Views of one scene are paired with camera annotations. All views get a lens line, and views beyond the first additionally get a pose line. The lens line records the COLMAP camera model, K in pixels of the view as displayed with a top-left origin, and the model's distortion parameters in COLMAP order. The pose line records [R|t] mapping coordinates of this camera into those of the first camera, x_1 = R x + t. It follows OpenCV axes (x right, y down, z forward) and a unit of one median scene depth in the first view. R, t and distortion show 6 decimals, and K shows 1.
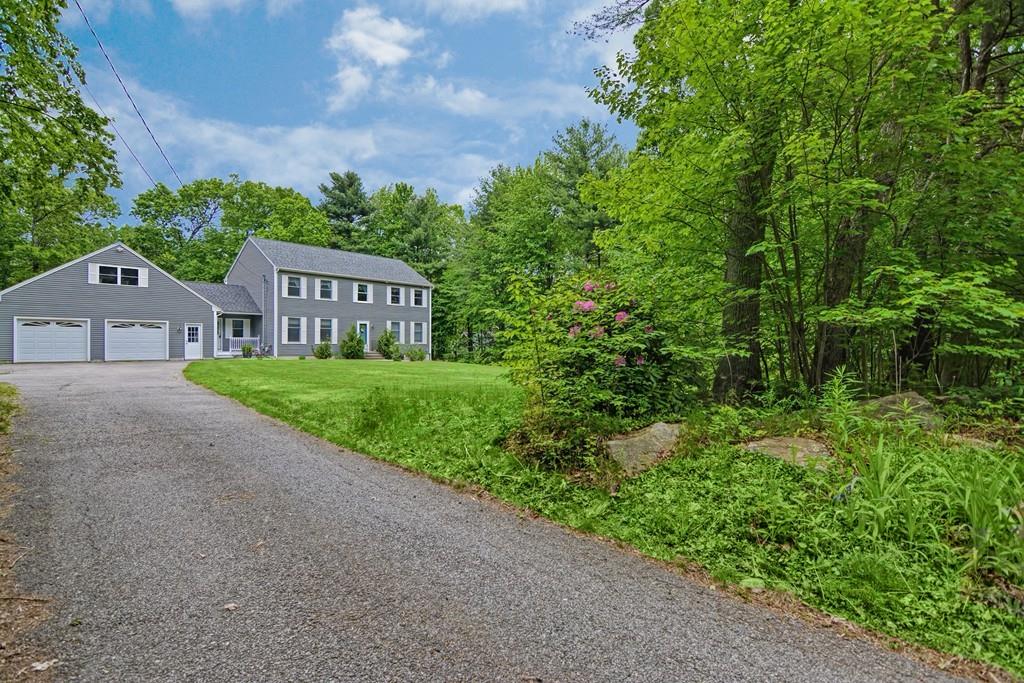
lens RADIAL K [[496.3, 0, 507.4], [0, 496.3, 340.1], [0, 0, 1]] dist [-0.002390, -0.012270]
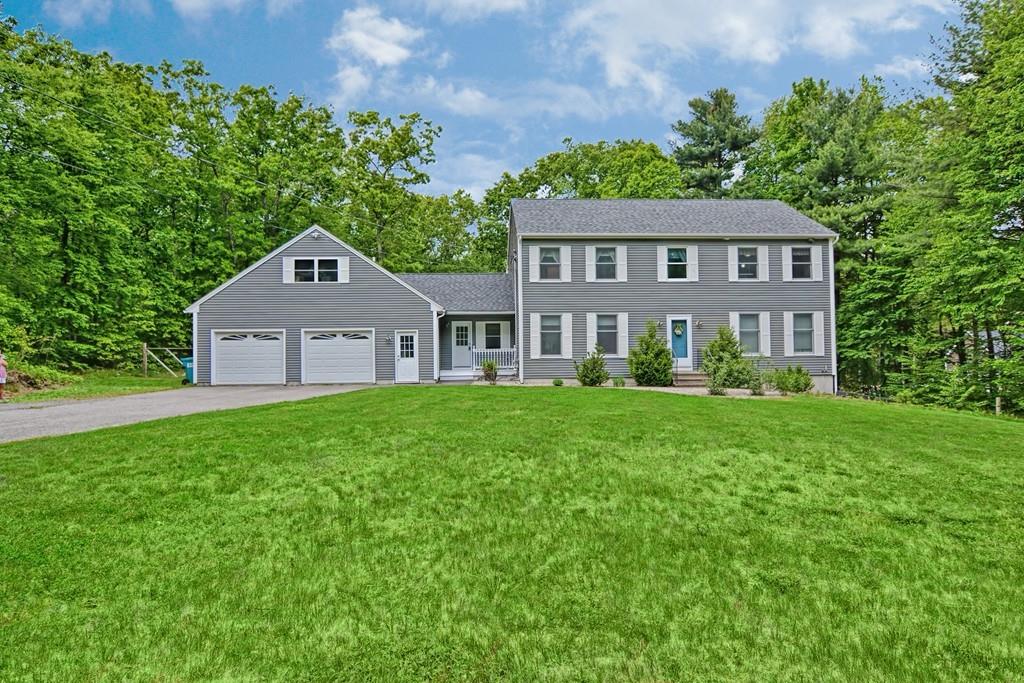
lens RADIAL K [[555.0, 0, 512.0], [0, 555.0, 341.5], [0, 0, 1]] dist [0.002229, -0.016055]
pose [[0.695787, -0.019484, -0.717983, 0.017465], [0.016078, 0.999804, -0.011550, -0.005401], [0.718068, -0.003507, 0.695964, 0.445753]]
